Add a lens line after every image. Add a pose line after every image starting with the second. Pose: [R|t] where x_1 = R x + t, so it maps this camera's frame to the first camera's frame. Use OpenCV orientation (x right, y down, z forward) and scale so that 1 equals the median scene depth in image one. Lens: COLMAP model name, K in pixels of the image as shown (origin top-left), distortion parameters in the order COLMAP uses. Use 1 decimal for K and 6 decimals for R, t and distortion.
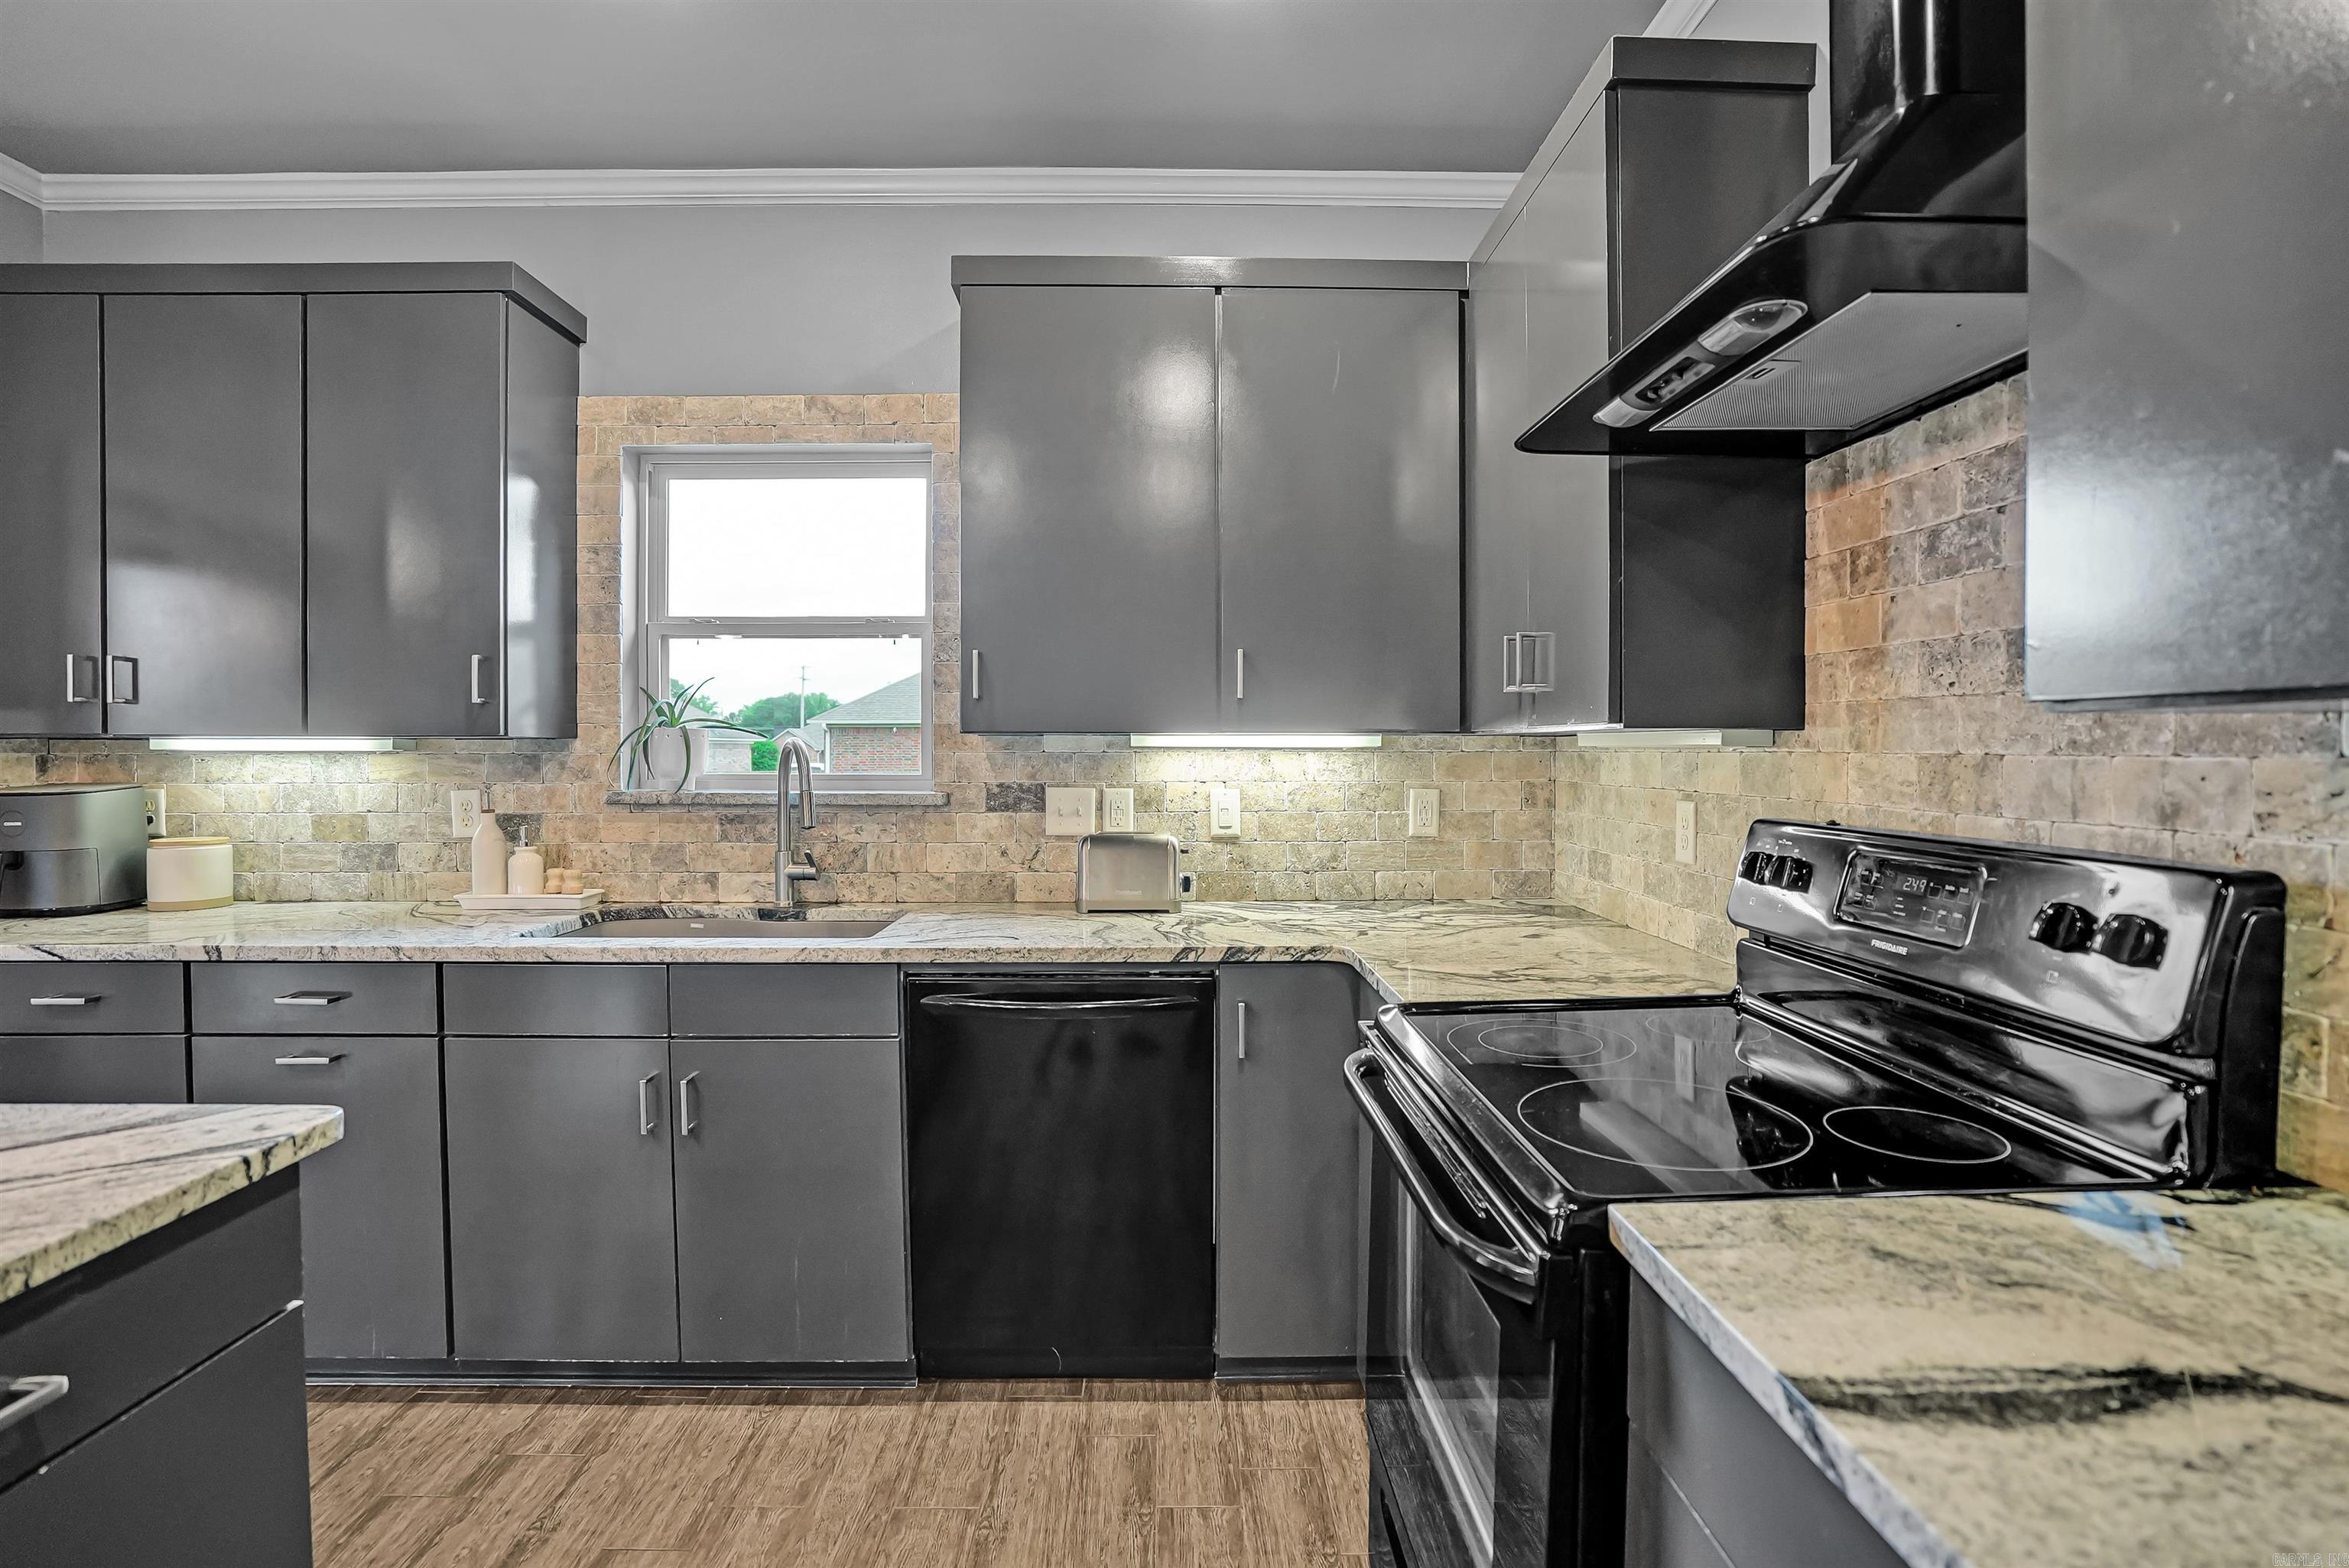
lens RADIAL K [[1102.1, 0, 1179.9], [0, 1102.1, 770.0], [0, 0, 1]] dist [-0.057395, 0.018309]
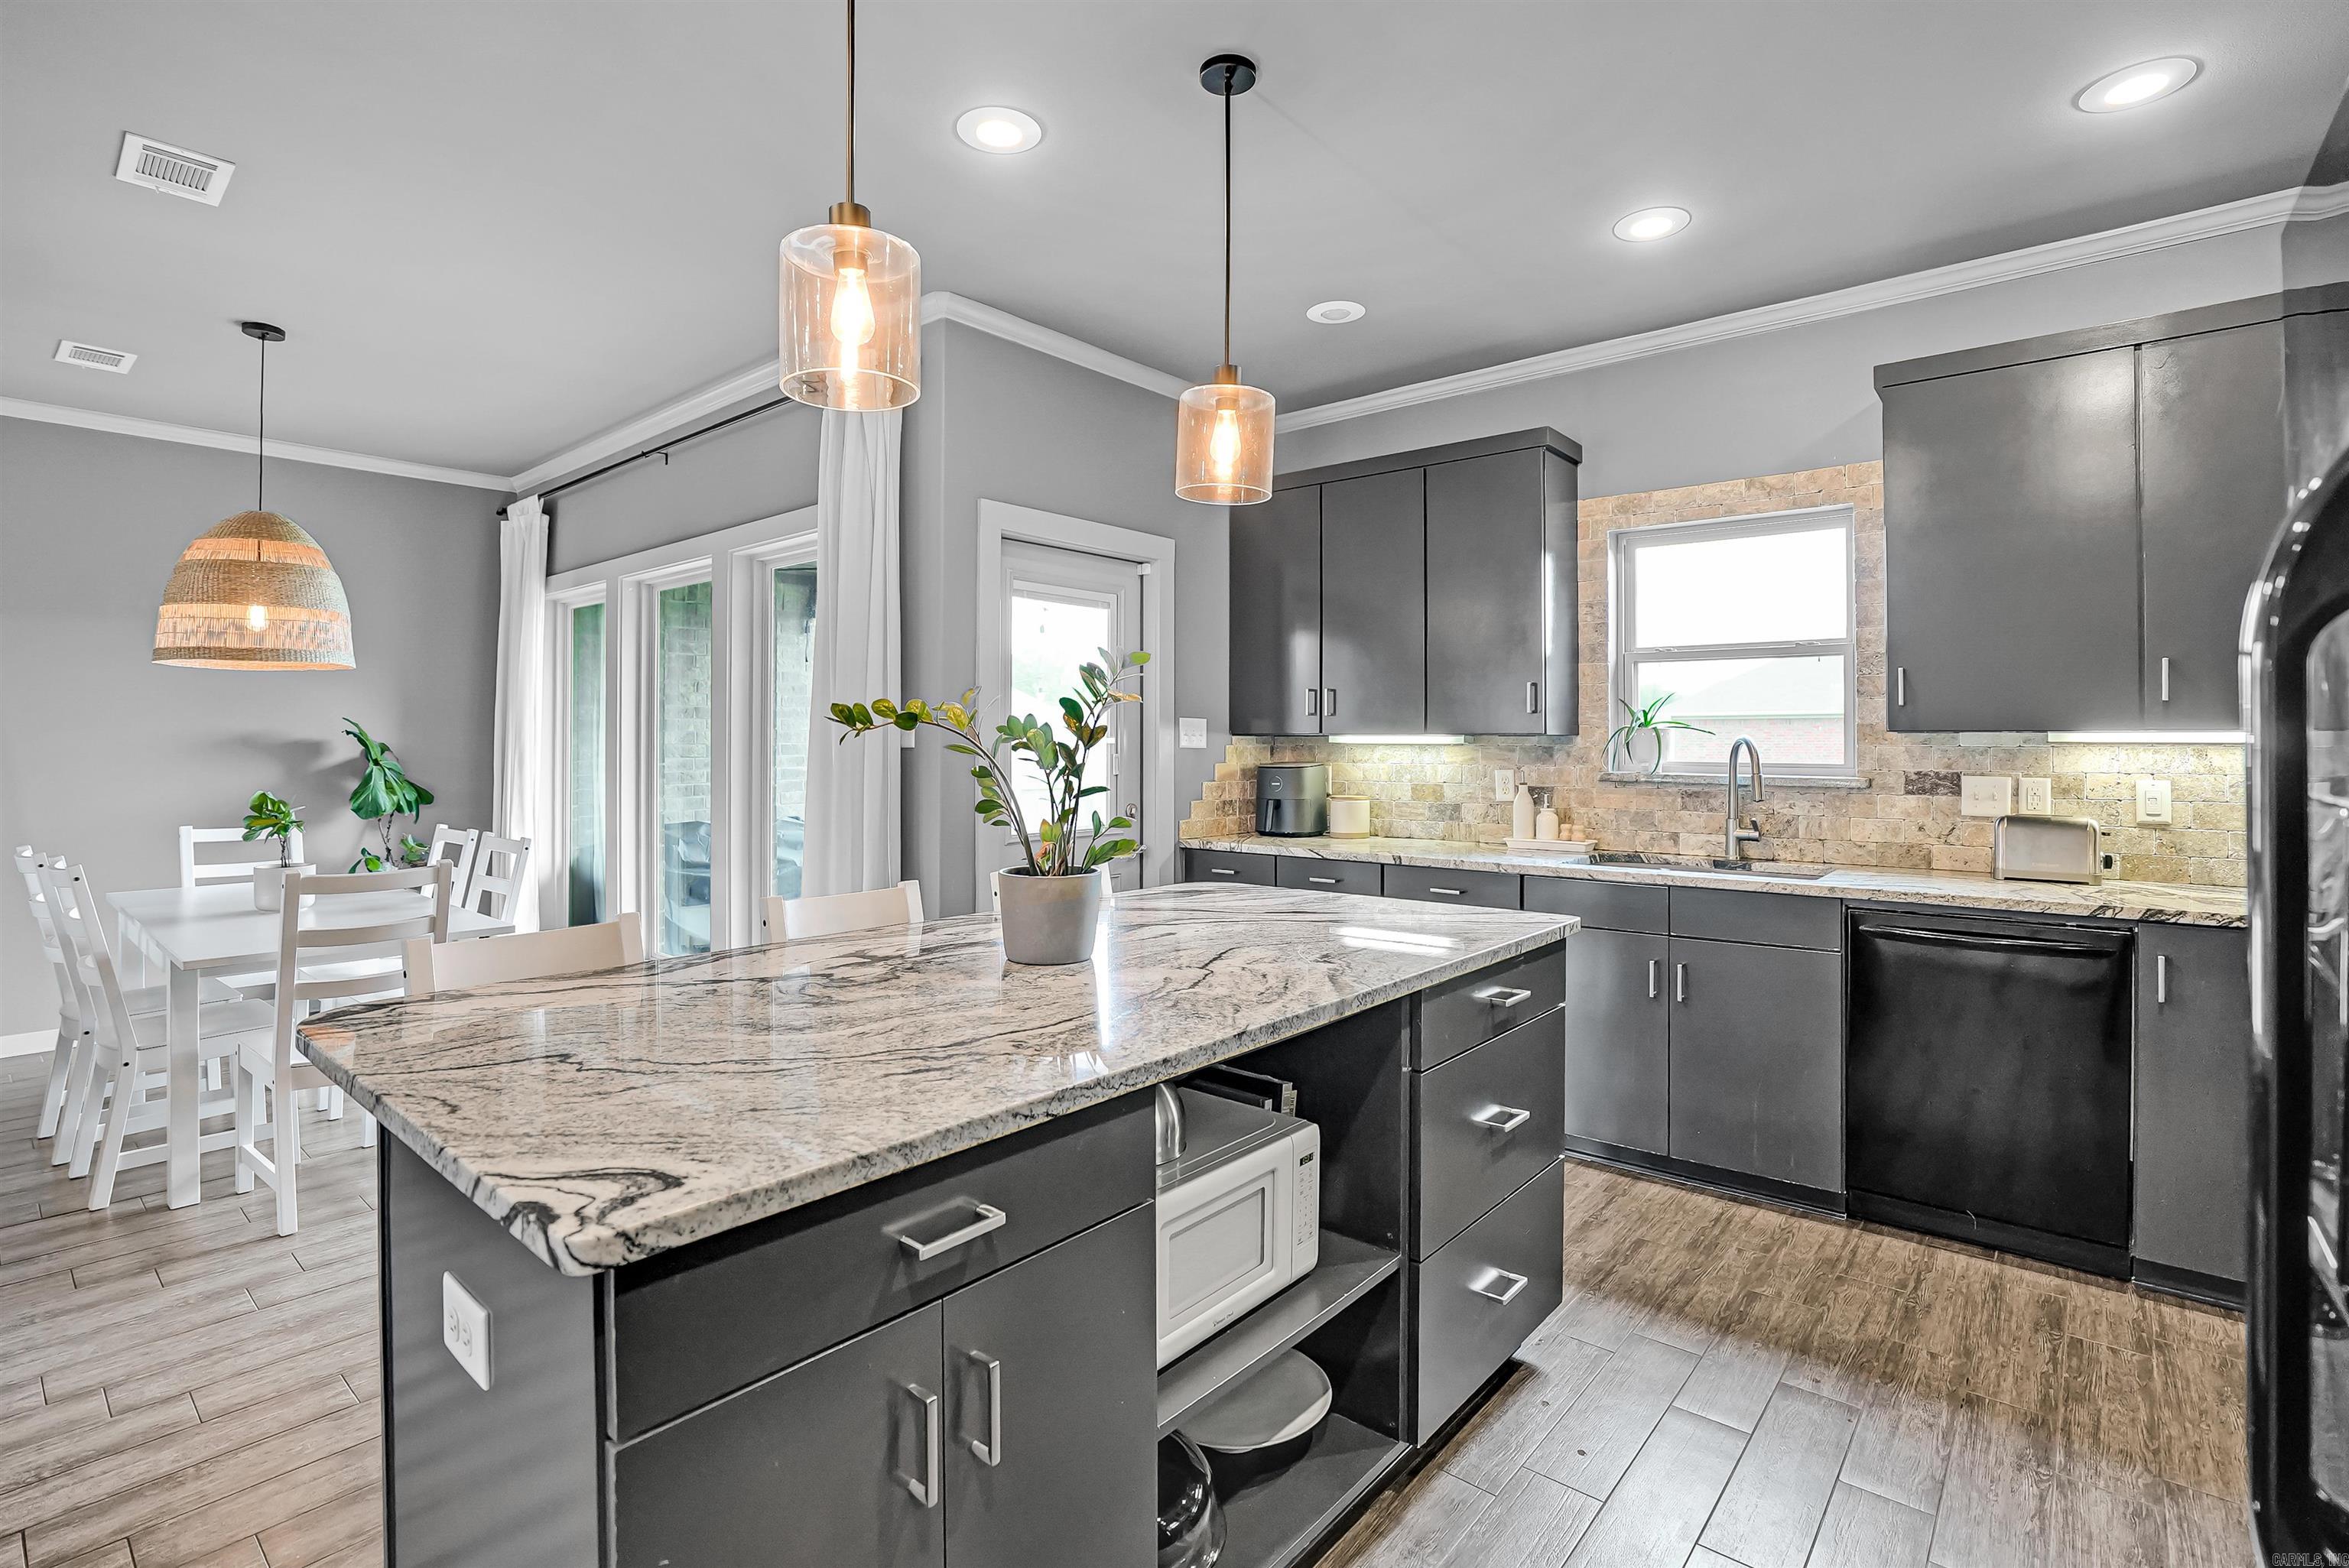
lens RADIAL K [[1102.1, 0, 1181.4], [0, 1102.1, 735.0], [0, 0, 1]] dist [-0.057395, 0.018309]
pose [[0.748510, -0.003121, -0.663116, 0.019524], [-0.012921, 0.999730, -0.019290, 0.005333], [0.662997, 0.023007, 0.748268, -0.460104]]
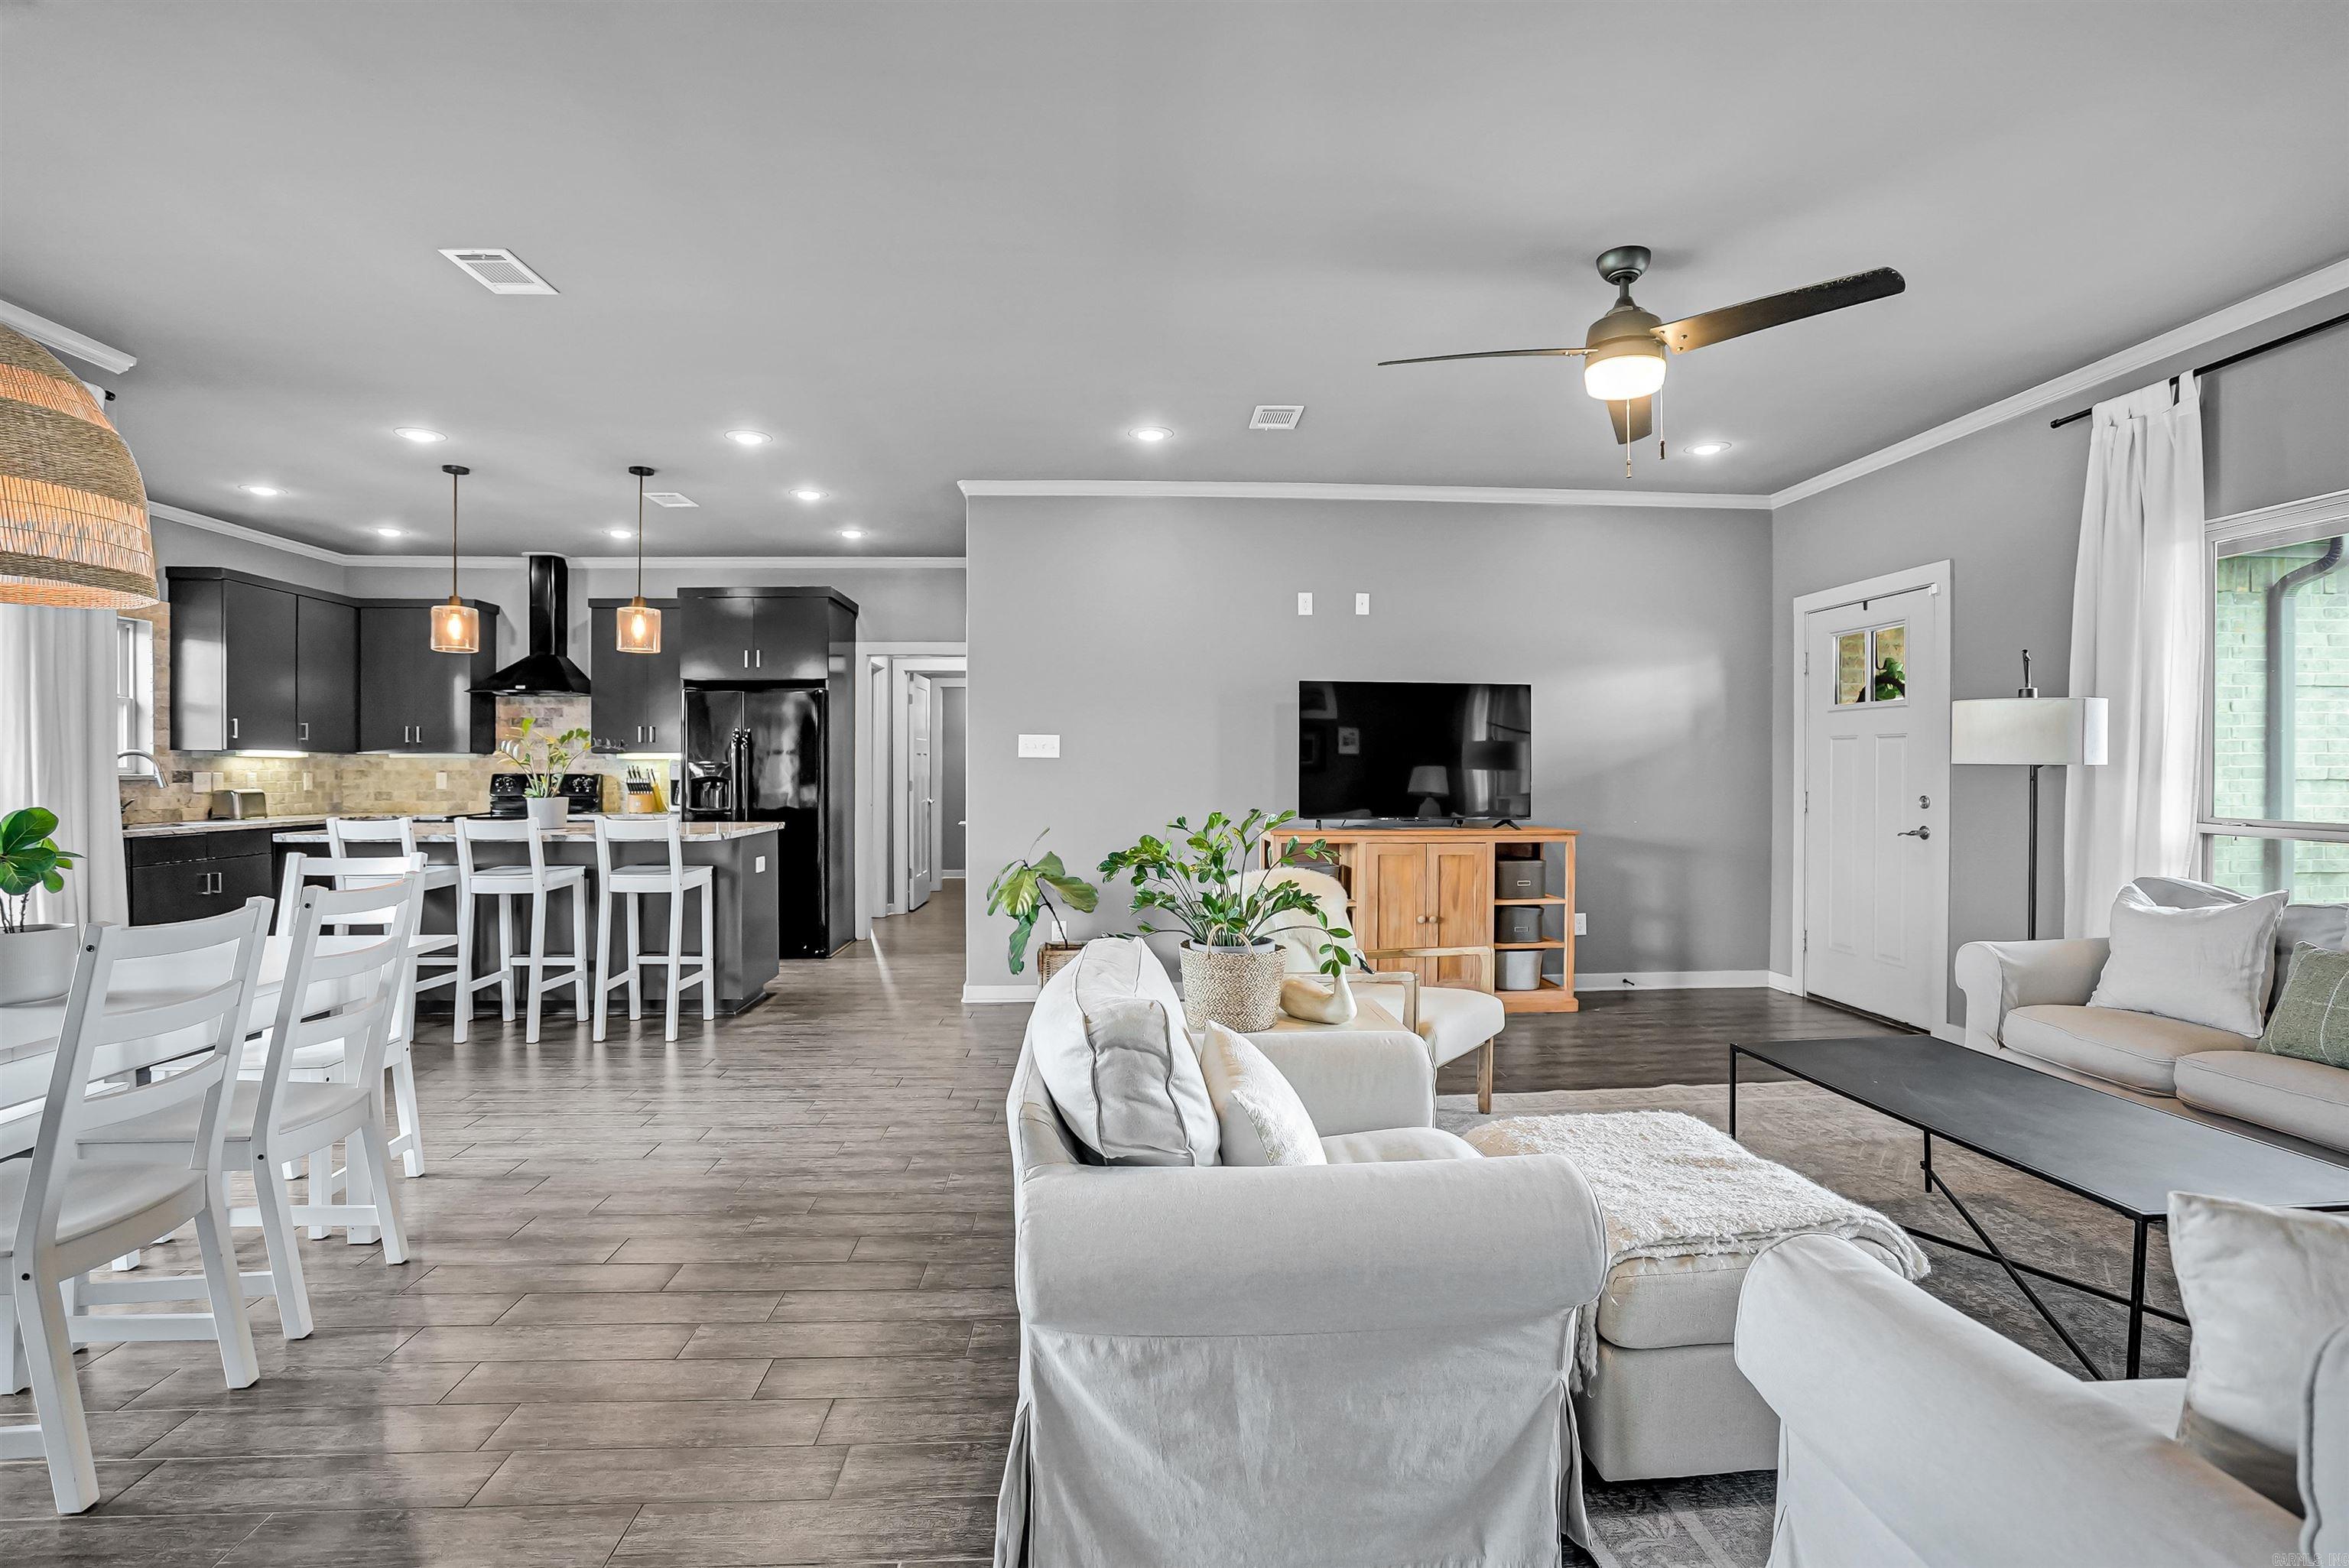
lens RADIAL K [[1102.1, 0, 1189.5], [0, 1102.1, 790.5], [0, 0, 1]] dist [-0.057395, 0.018309]
pose [[-0.043863, -0.017956, 0.998876, -2.578720], [0.016513, 0.999689, 0.018696, 0.048996], [-0.998901, 0.017314, -0.043553, -1.081063]]
